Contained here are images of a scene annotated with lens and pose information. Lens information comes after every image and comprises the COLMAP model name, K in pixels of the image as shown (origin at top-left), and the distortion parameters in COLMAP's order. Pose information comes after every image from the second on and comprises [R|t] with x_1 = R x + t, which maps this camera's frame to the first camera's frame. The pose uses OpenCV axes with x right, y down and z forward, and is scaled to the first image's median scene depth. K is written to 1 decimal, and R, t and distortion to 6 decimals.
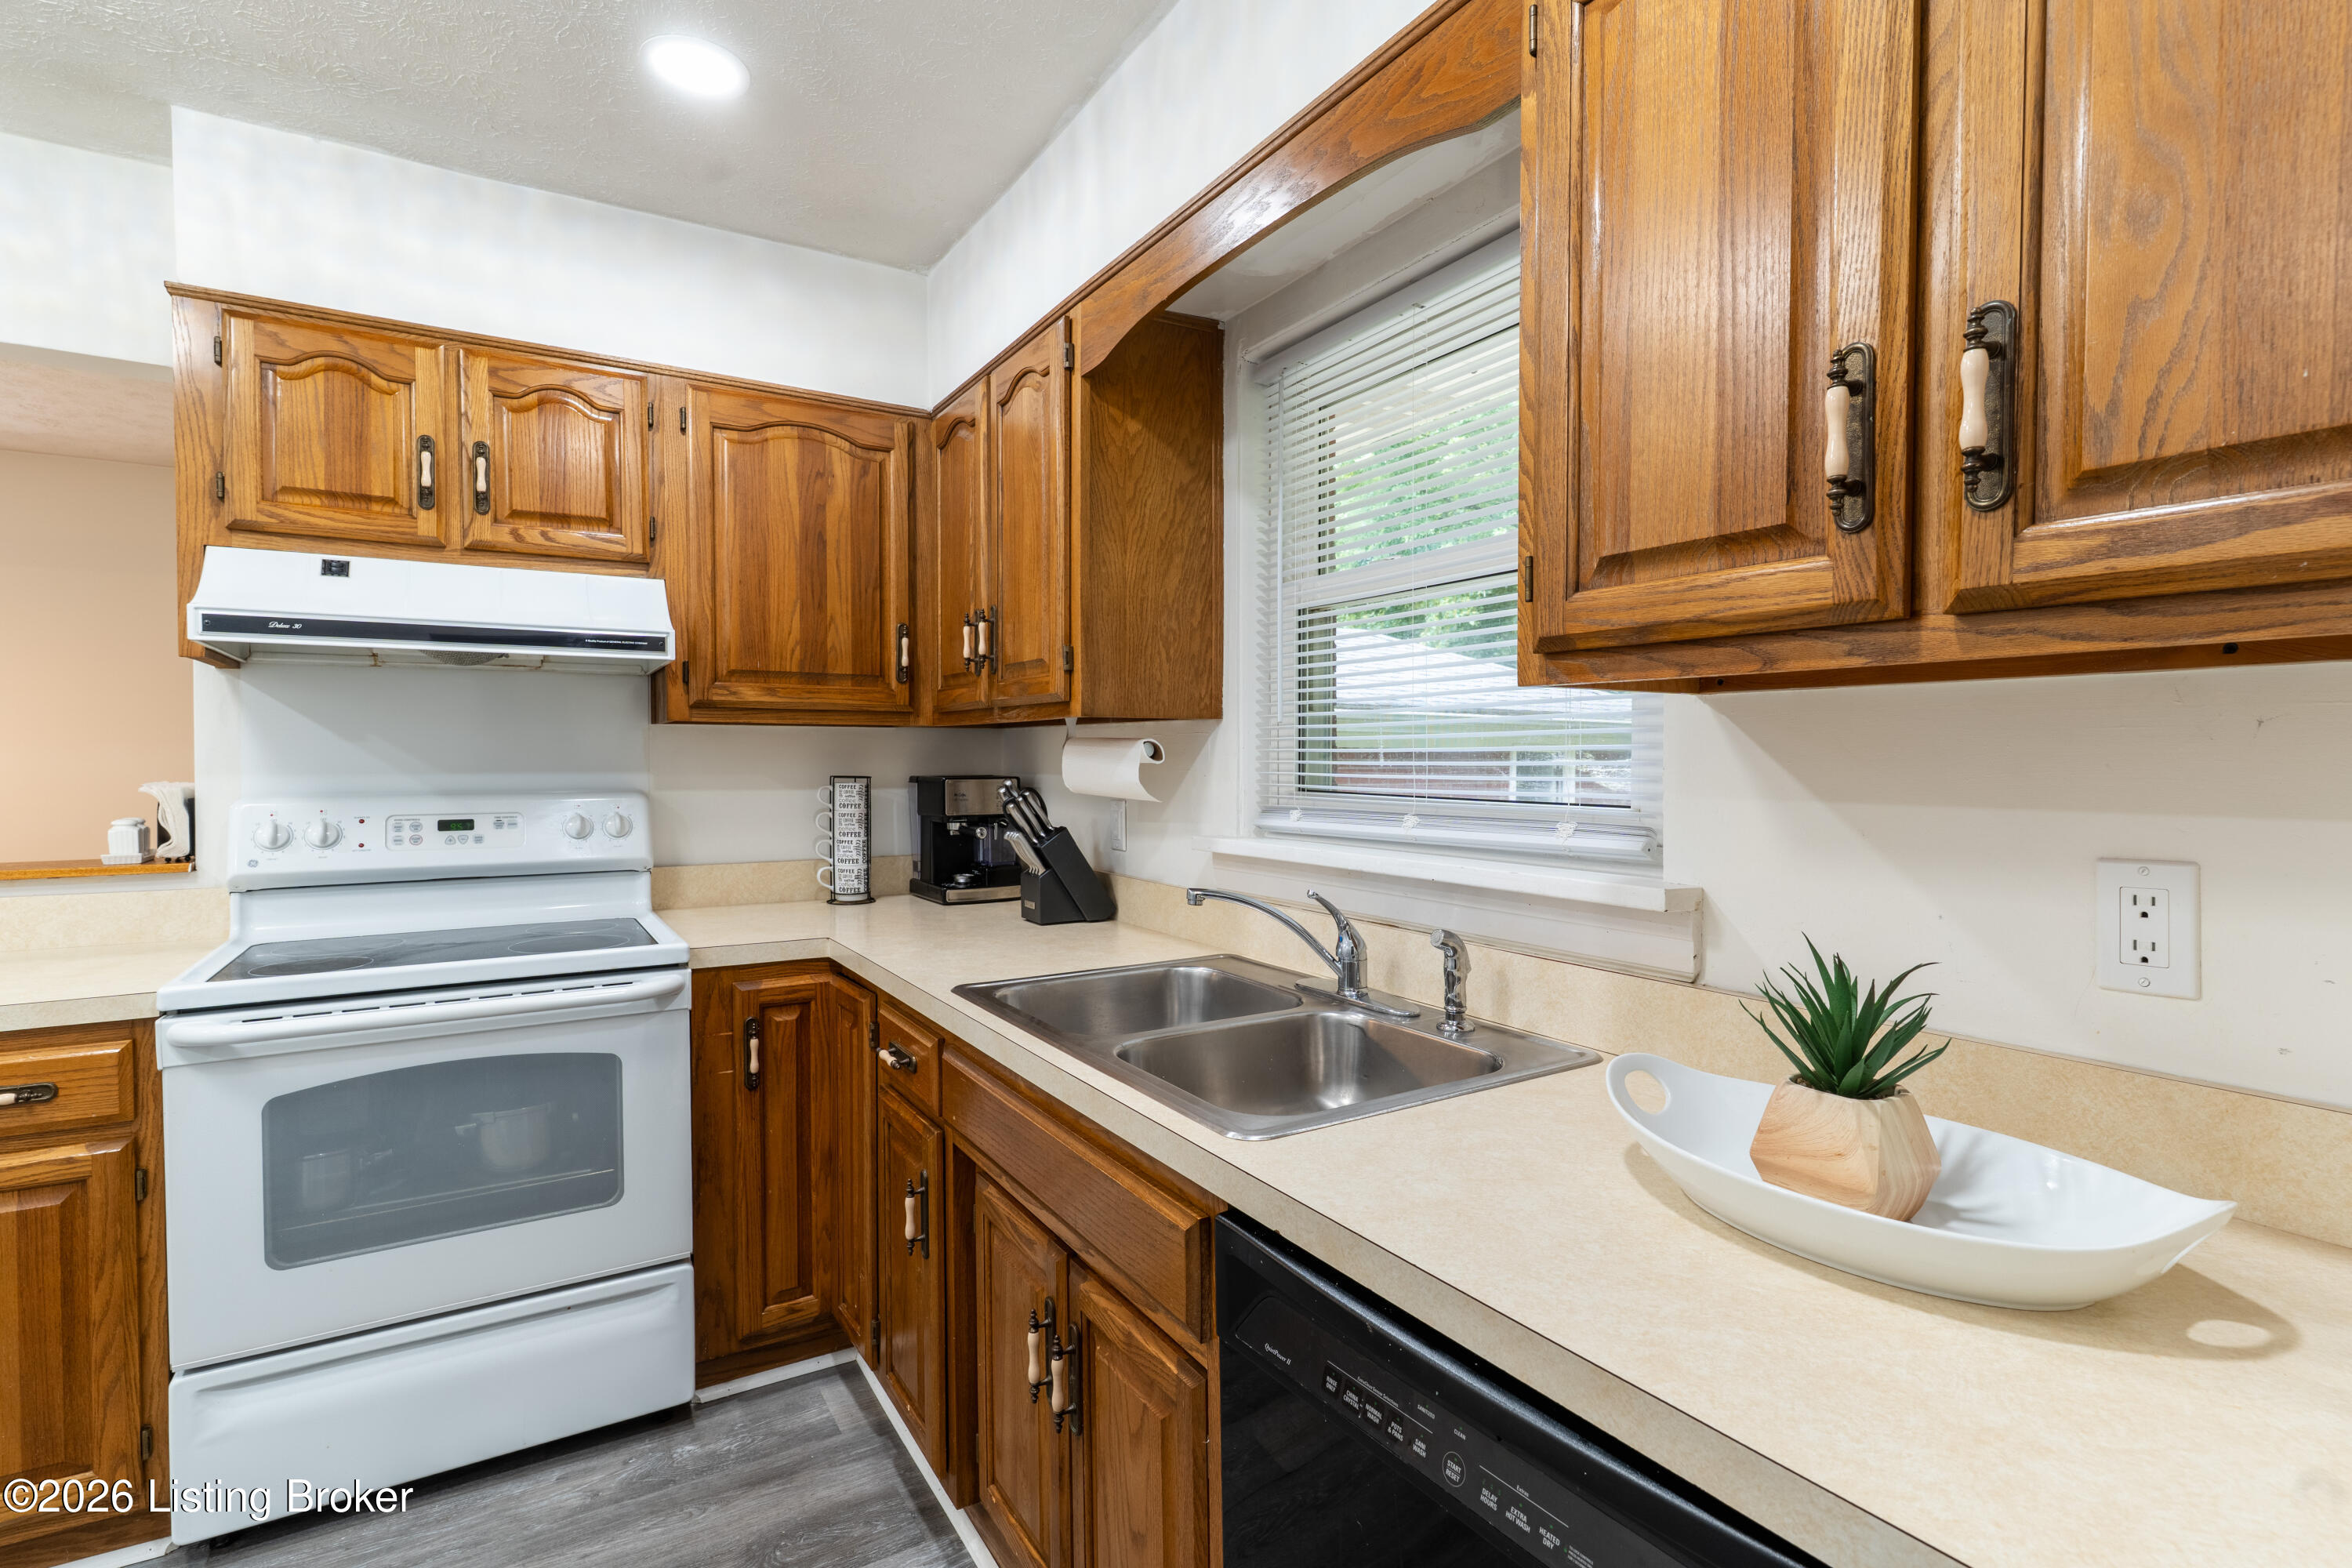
lens RADIAL K [[1128.4, 0, 1191.2], [0, 1128.4, 781.1], [0, 0, 1]] dist [0.003748, -0.000081]
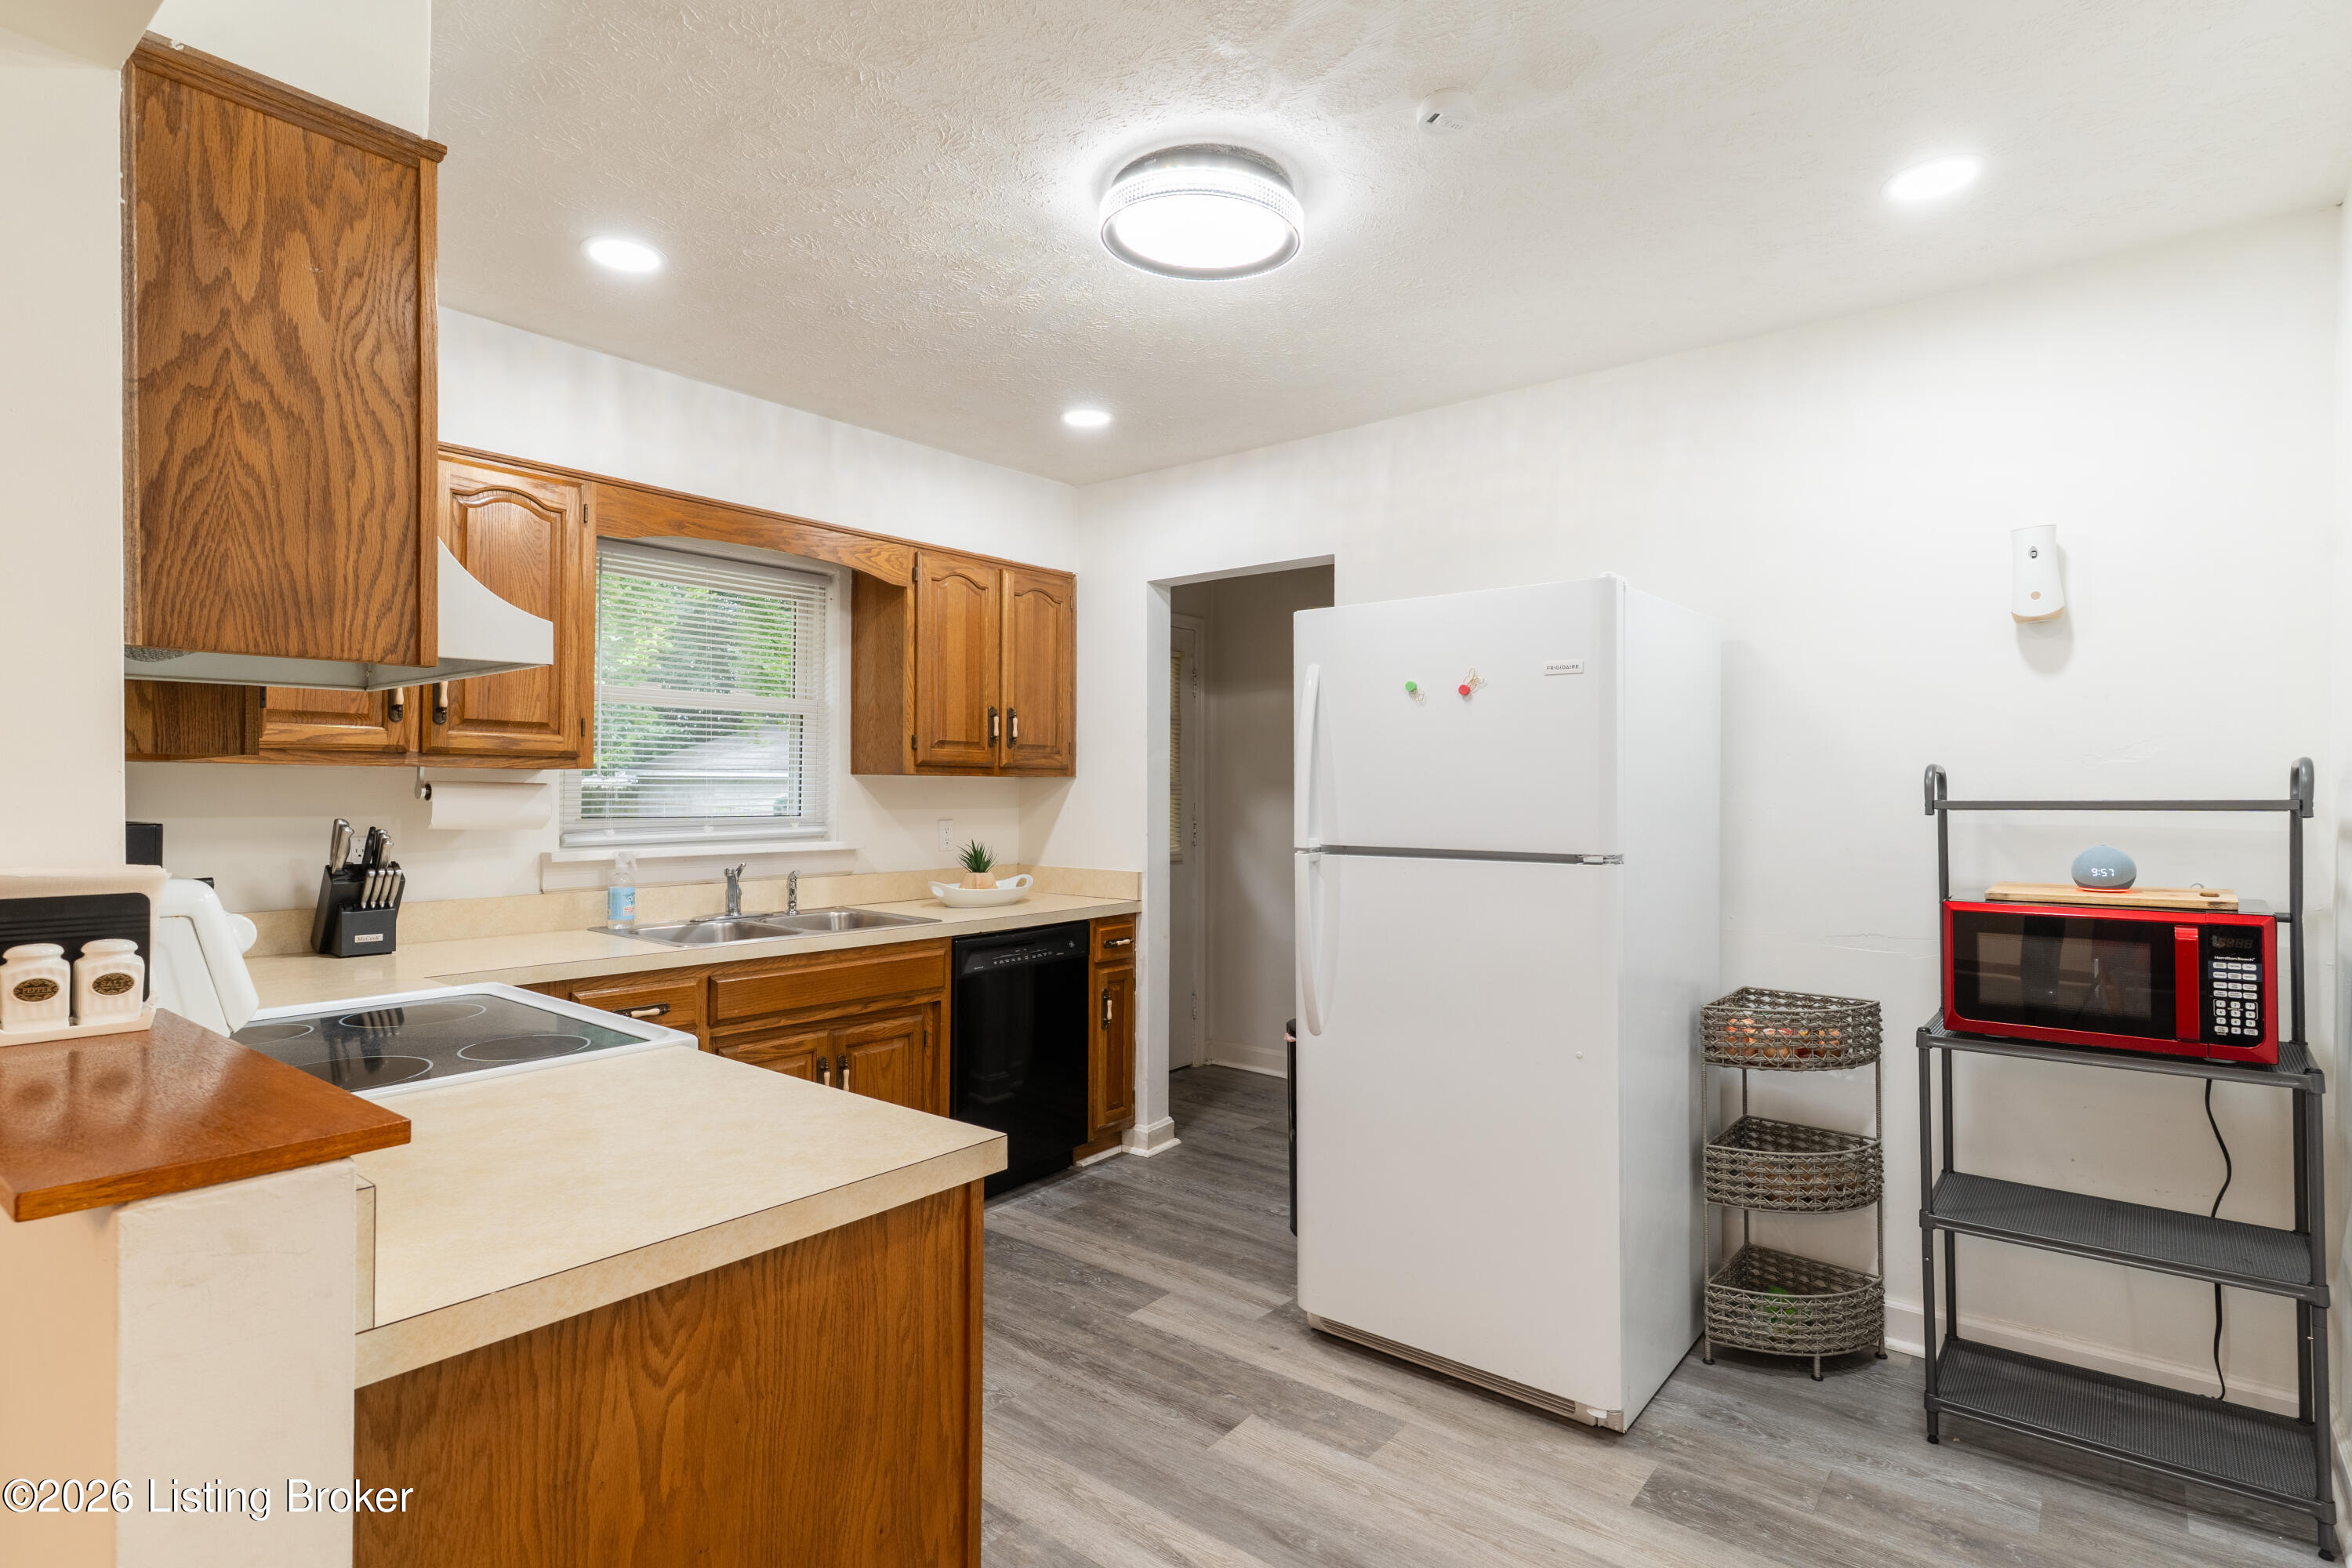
lens RADIAL K [[1128.4, 0, 1187.7], [0, 1128.4, 784.6], [0, 0, 1]] dist [0.003748, -0.000081]
pose [[-0.340446, 0.003078, 0.940259, -2.518097], [0.015726, 0.999873, 0.002421, -0.043125], [-0.940133, 0.015611, -0.340451, 1.149000]]
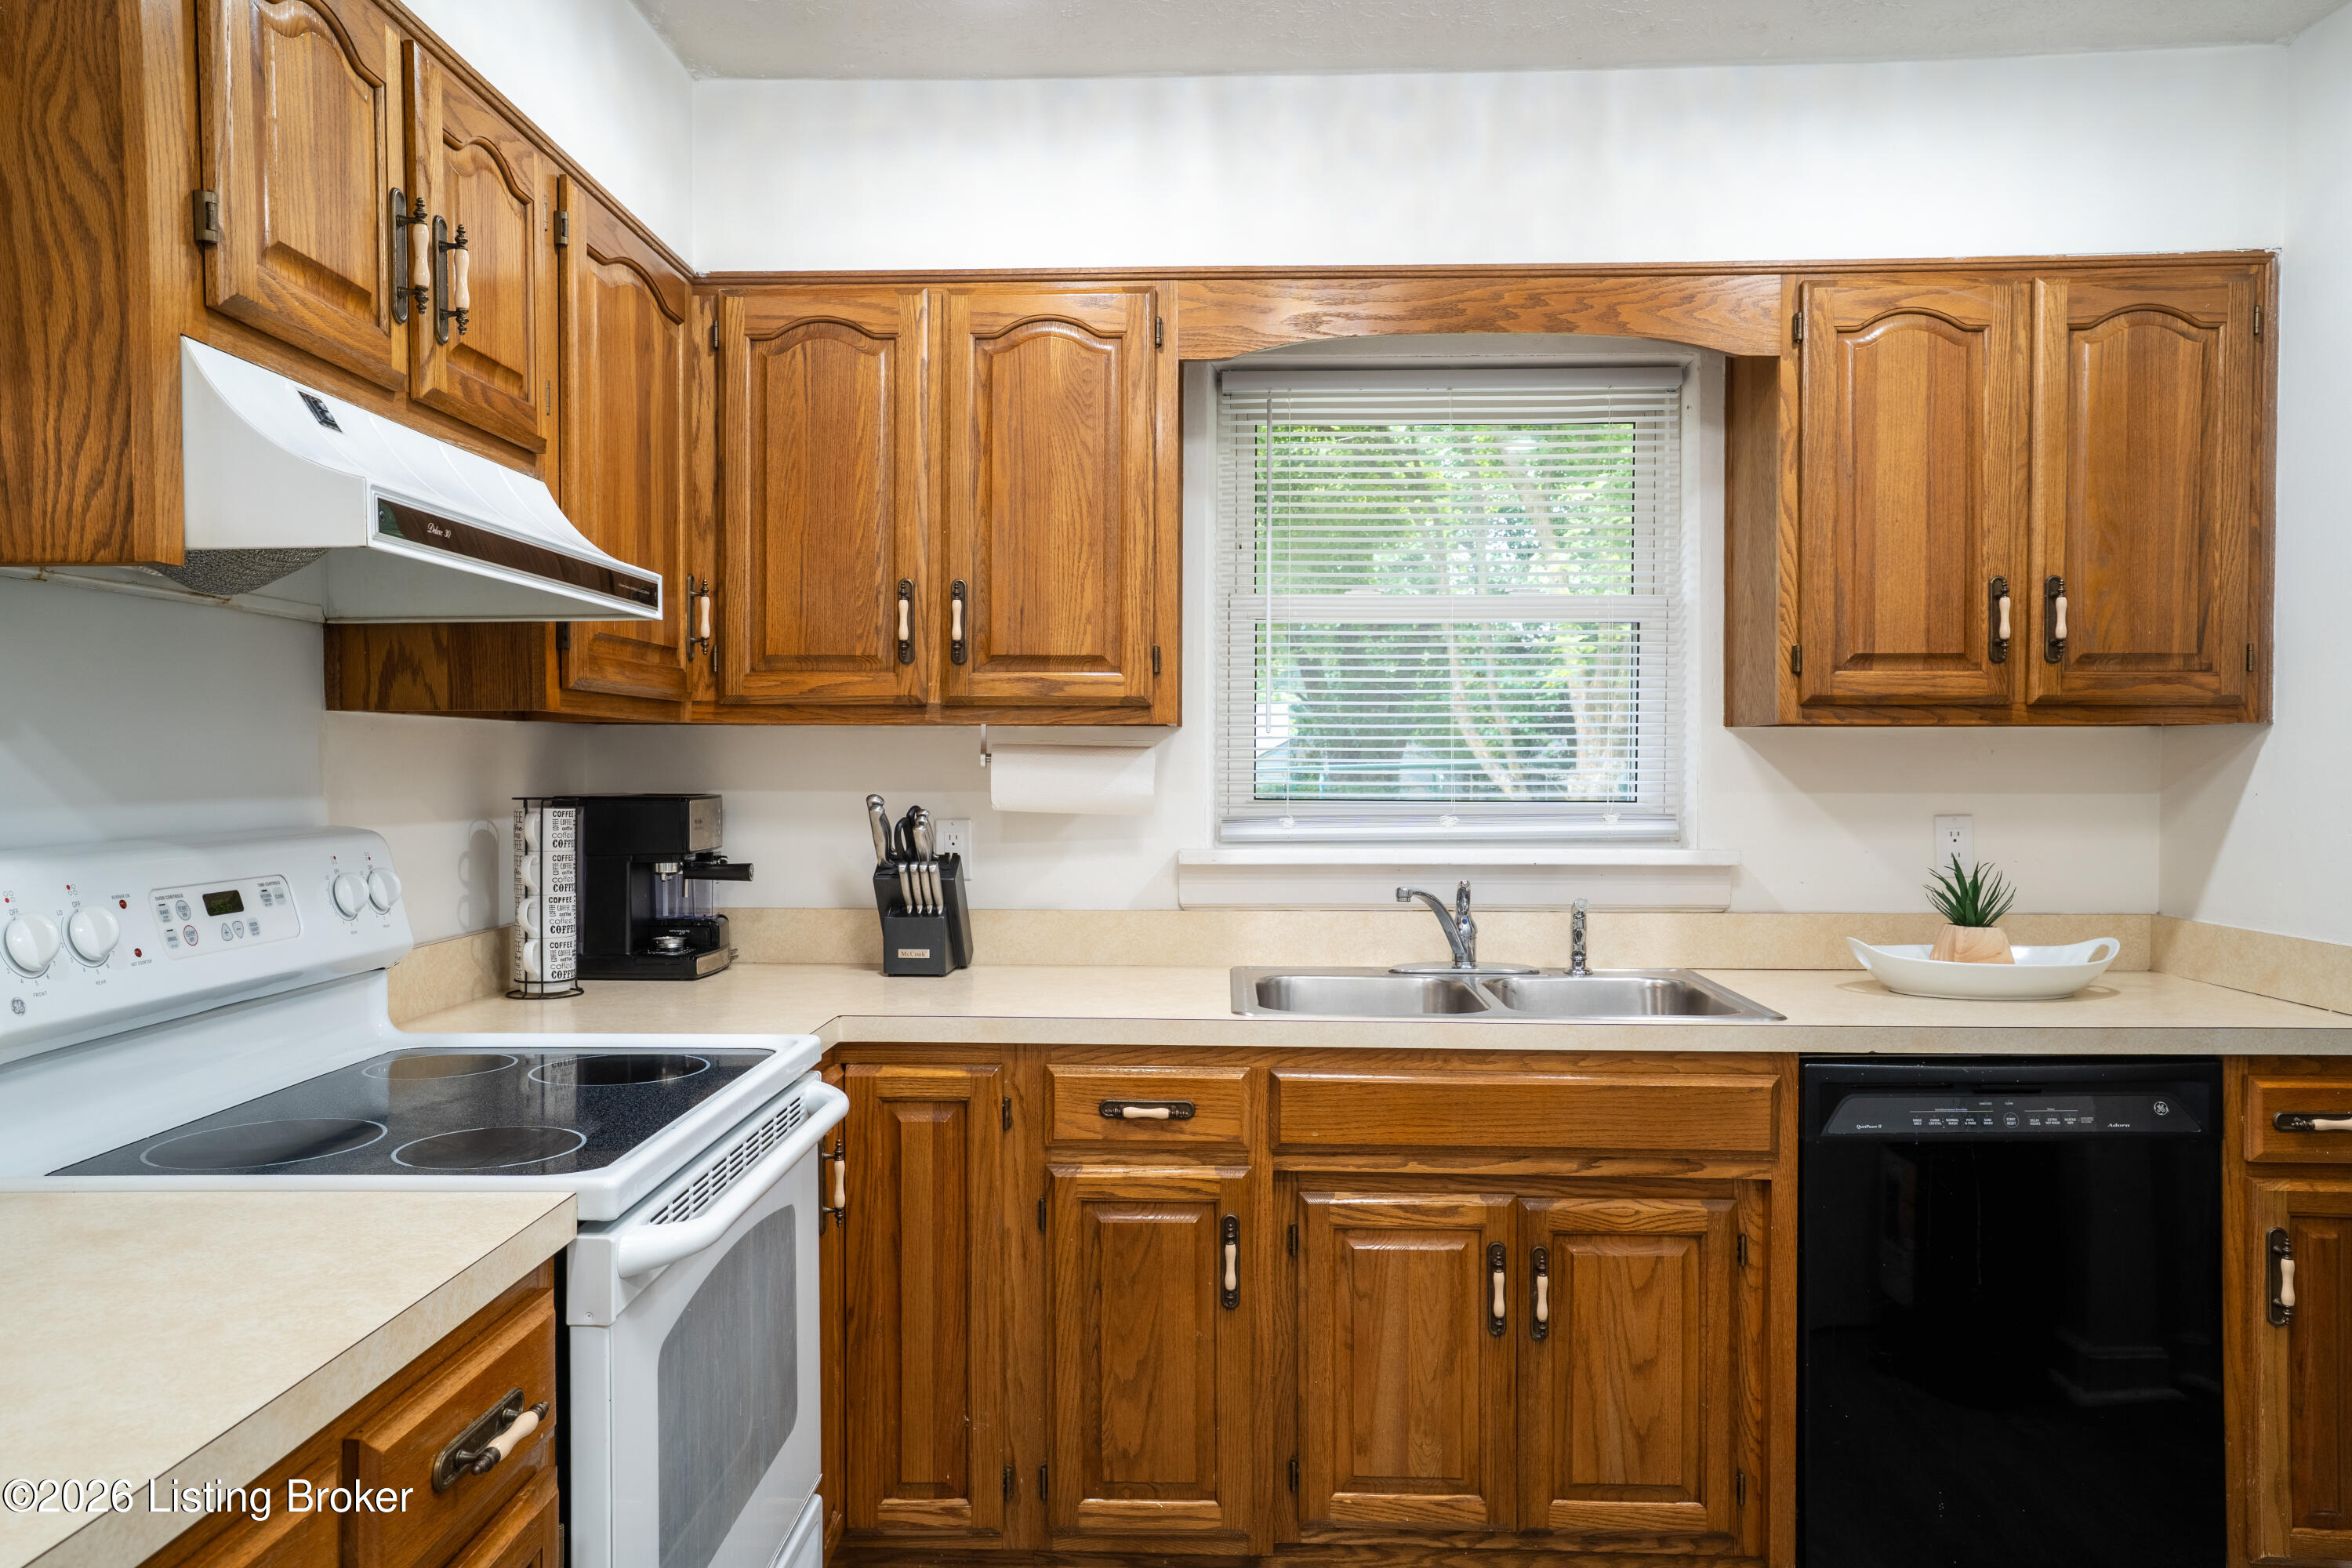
lens RADIAL K [[1660.7, 0, 1202.2], [0, 1660.7, 775.4], [0, 0, 1]] dist [0.009502, 0.030024]
pose [[0.532815, -0.007078, 0.846202, -1.850882], [0.018239, 0.999829, -0.003122, -0.015124], [-0.846035, 0.017097, 0.532852, 0.376546]]
